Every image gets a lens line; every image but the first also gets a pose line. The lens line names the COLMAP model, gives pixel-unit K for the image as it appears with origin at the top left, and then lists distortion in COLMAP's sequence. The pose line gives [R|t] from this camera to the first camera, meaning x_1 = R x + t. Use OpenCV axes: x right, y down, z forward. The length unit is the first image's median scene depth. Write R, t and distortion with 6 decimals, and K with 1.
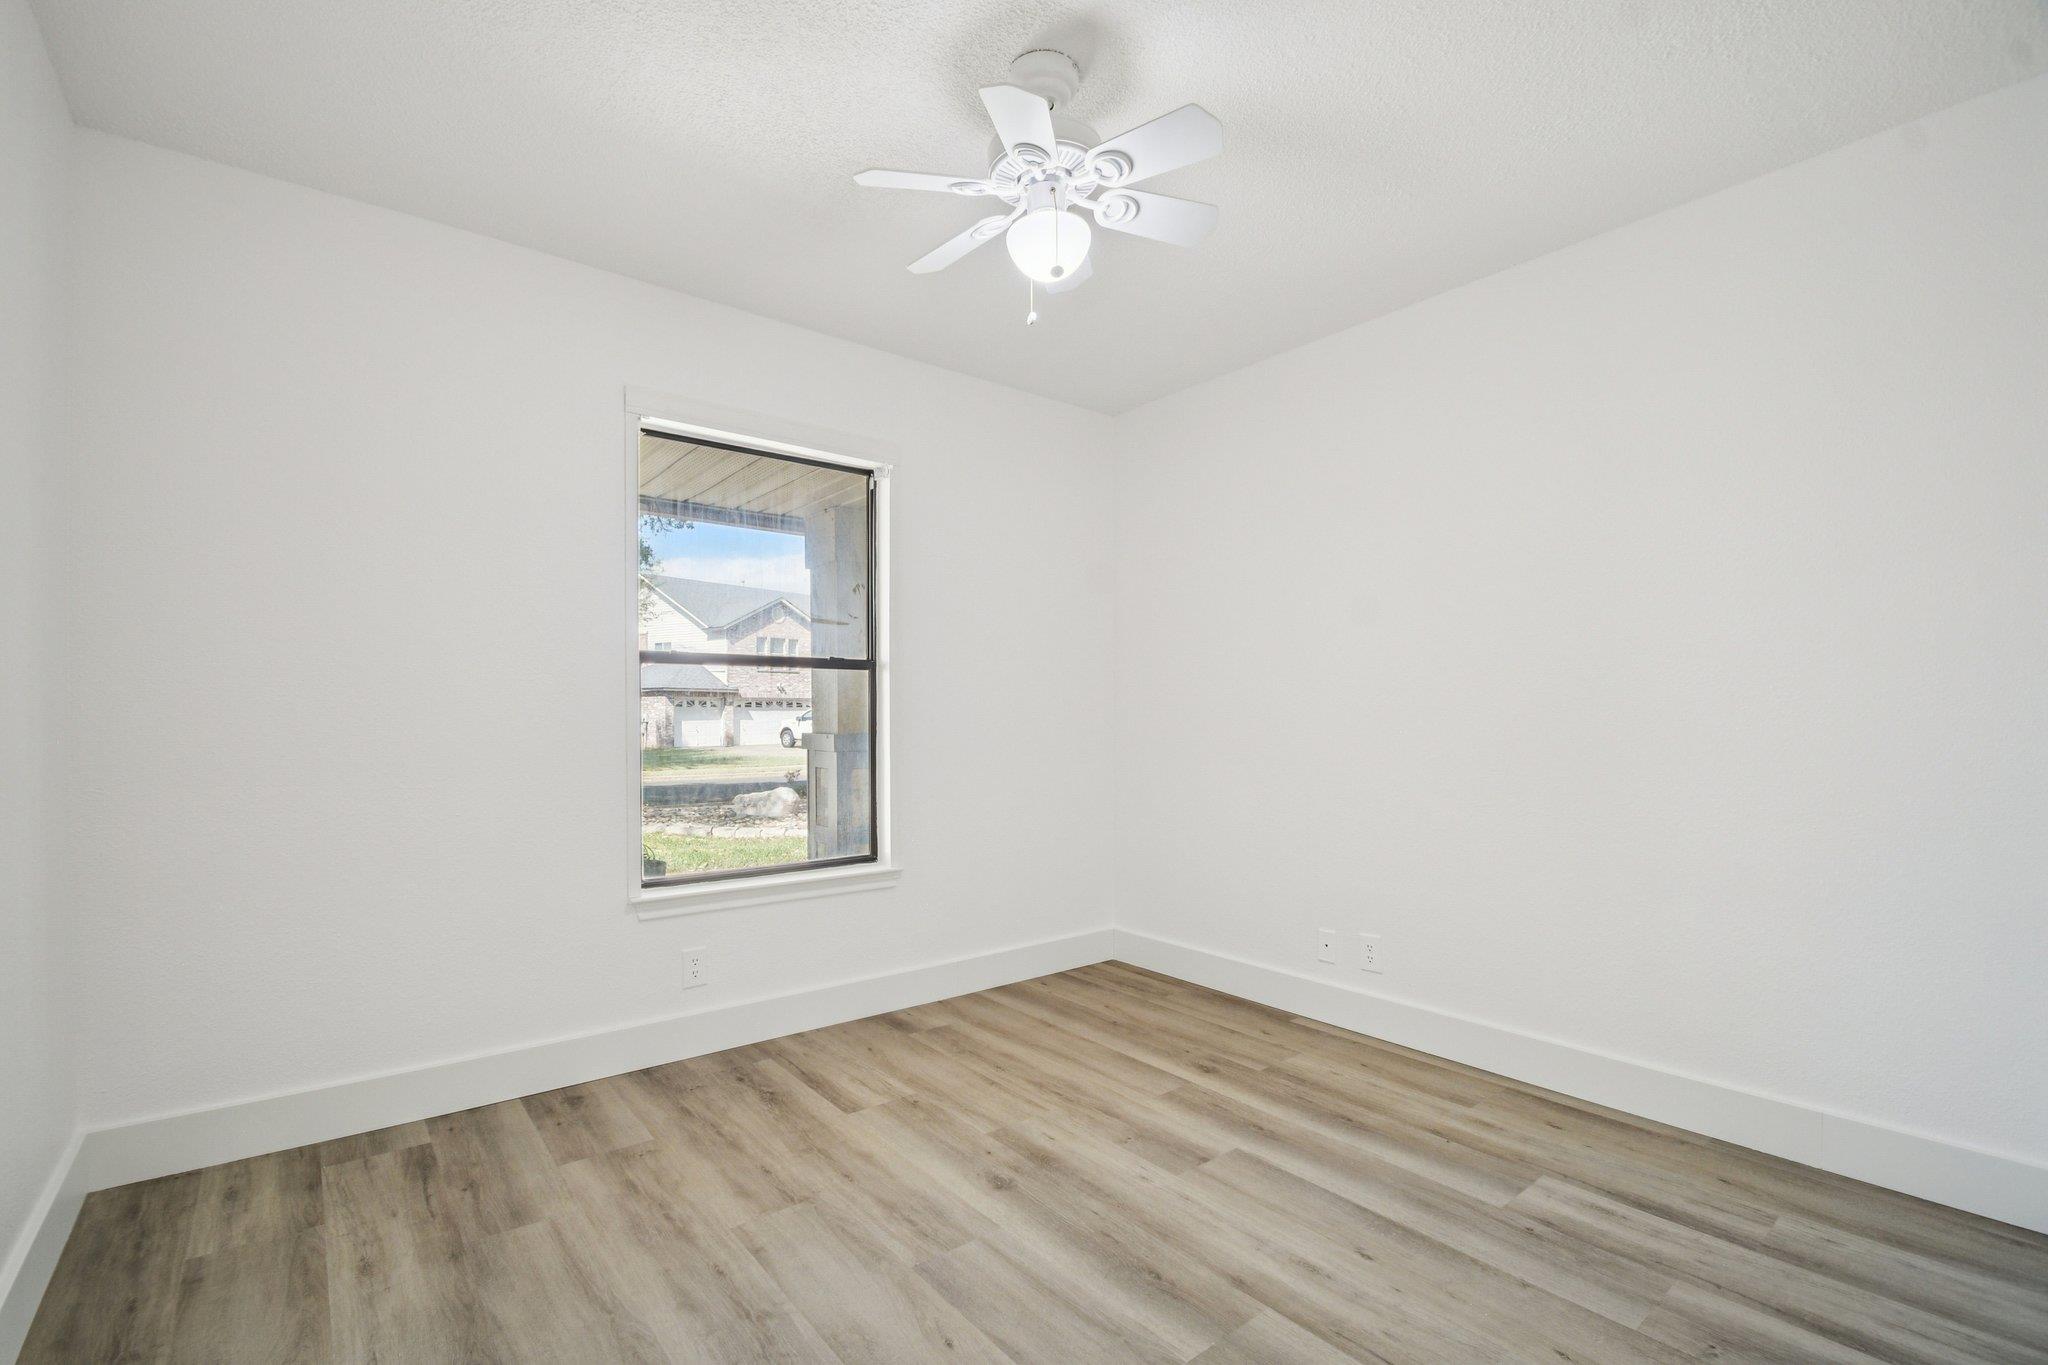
lens RADIAL K [[902.6, 0, 1015.9], [0, 902.6, 716.6], [0, 0, 1]] dist [0.008703, -0.011302]
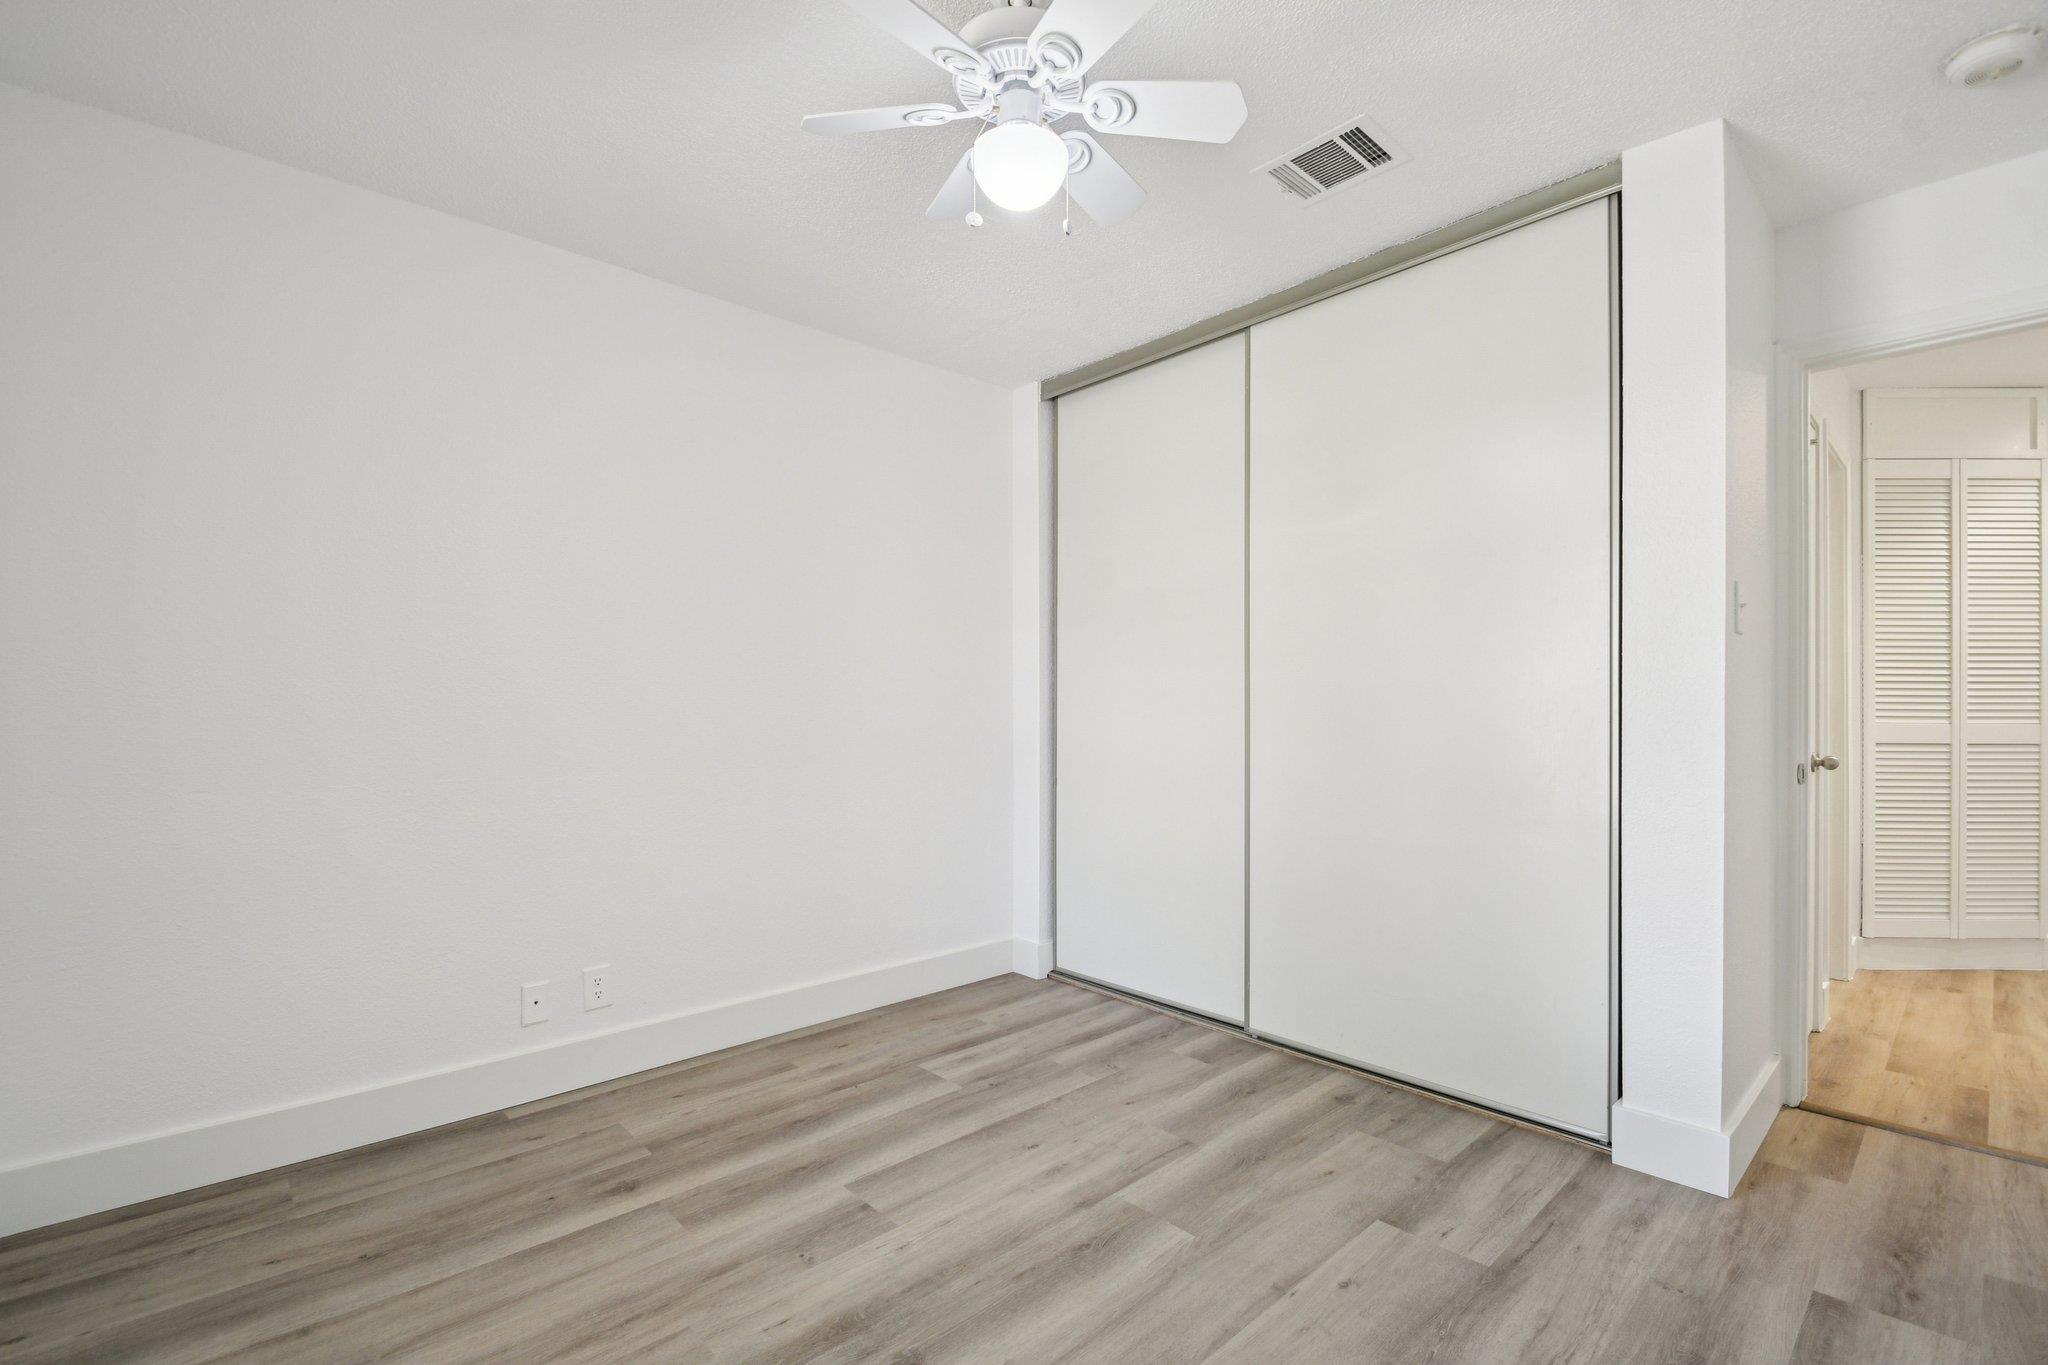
lens RADIAL K [[902.6, 0, 1015.9], [0, 902.6, 716.6], [0, 0, 1]] dist [0.008703, -0.011302]
pose [[-0.077833, -0.003189, 0.996961, -0.622494], [0.004332, 0.999984, 0.003536, -0.001800], [-0.996957, 0.004594, -0.077818, 0.813991]]
